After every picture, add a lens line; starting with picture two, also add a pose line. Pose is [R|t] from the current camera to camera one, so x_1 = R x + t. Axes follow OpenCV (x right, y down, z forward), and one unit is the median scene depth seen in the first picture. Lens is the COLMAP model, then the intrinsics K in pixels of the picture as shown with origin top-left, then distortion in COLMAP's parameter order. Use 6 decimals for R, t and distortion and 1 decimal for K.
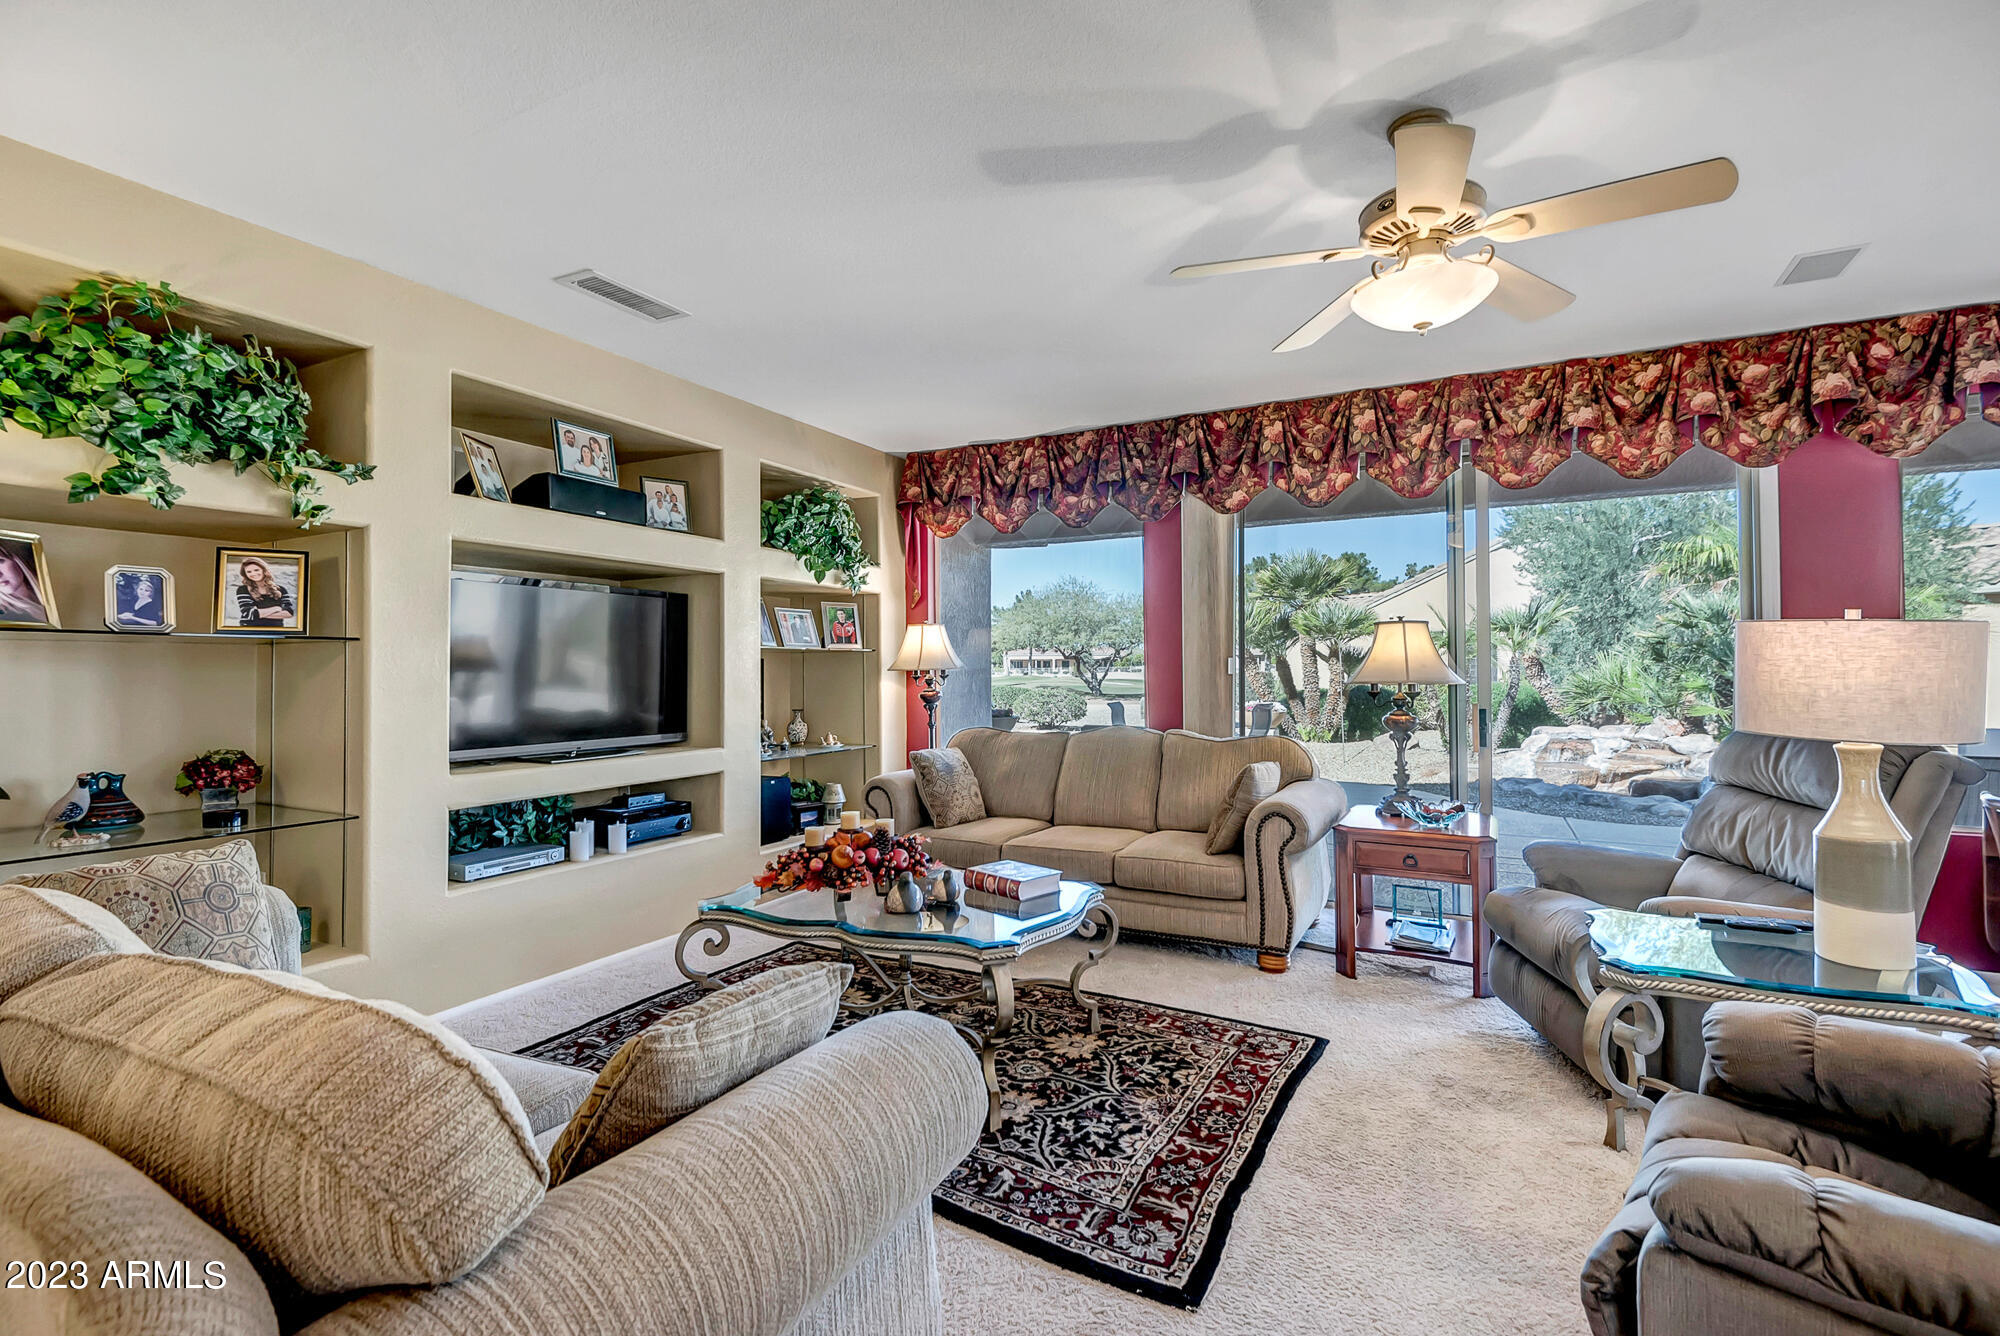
lens RADIAL K [[923.6, 0, 1001.2], [0, 923.6, 661.2], [0, 0, 1]] dist [-0.002368, -0.000345]
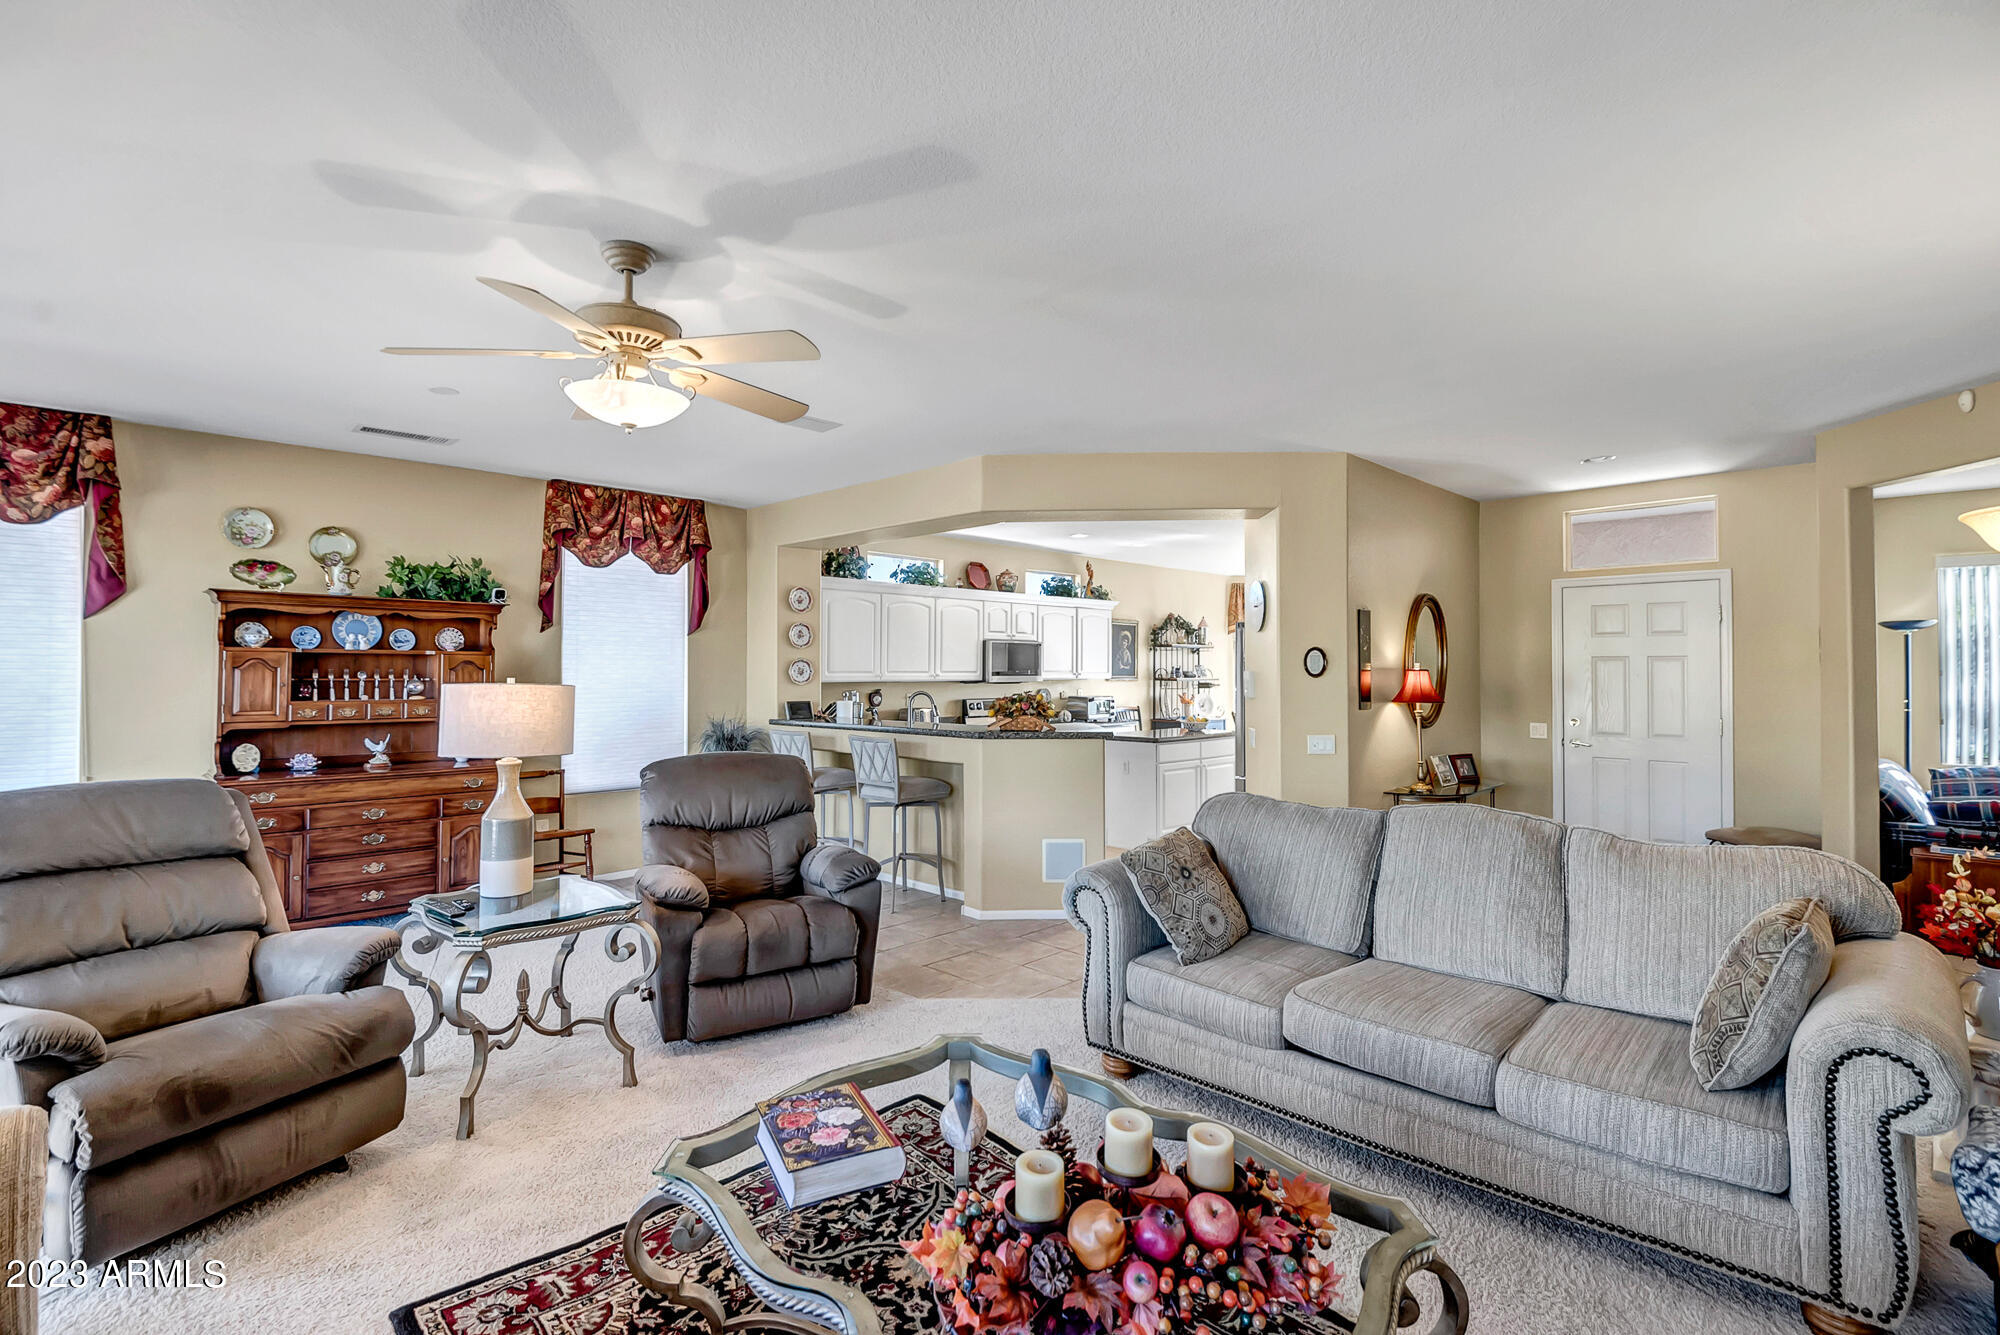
lens RADIAL K [[923.6, 0, 997.4], [0, 923.6, 666.8], [0, 0, 1]] dist [-0.002368, -0.000345]
pose [[-0.956978, 0.005813, 0.290103, -0.302848], [0.003414, 0.999956, -0.008777, -0.046648], [-0.290141, -0.007409, -0.956955, 1.851955]]
